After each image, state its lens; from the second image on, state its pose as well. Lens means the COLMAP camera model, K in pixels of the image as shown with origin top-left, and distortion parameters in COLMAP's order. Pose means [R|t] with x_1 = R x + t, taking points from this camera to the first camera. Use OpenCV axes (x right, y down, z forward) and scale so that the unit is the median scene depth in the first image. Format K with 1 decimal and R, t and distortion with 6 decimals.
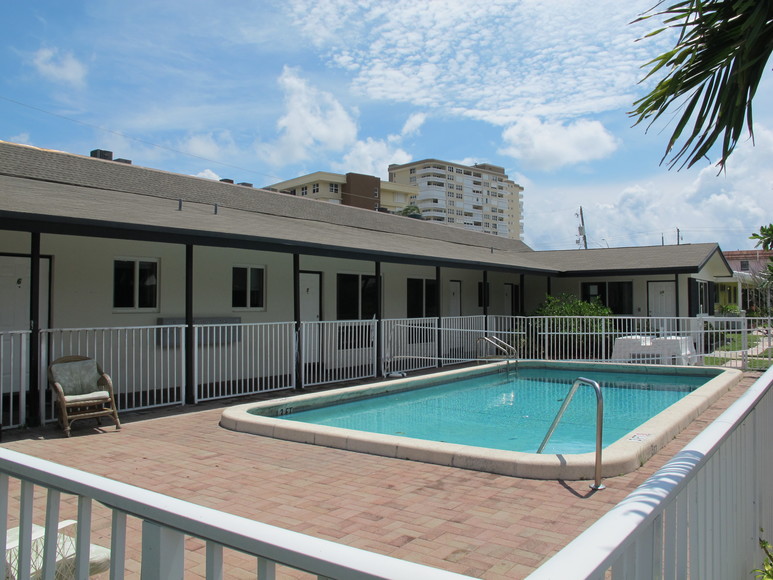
lens RADIAL K [[638.4, 0, 387.2], [0, 638.4, 290.9], [0, 0, 1]] dist [-0.110653, 0.094648]
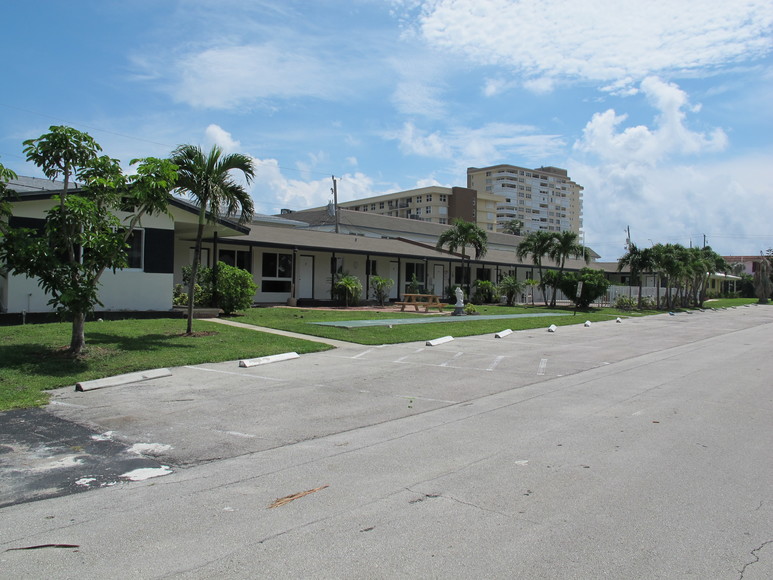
lens RADIAL K [[638.4, 0, 386.8], [0, 638.4, 290.0], [0, 0, 1]] dist [-0.110653, 0.094648]
pose [[0.996692, 0.020662, -0.078598, -0.050636], [-0.018725, 0.999505, 0.025299, -0.000804], [0.079082, -0.023744, 0.996585, -0.185401]]
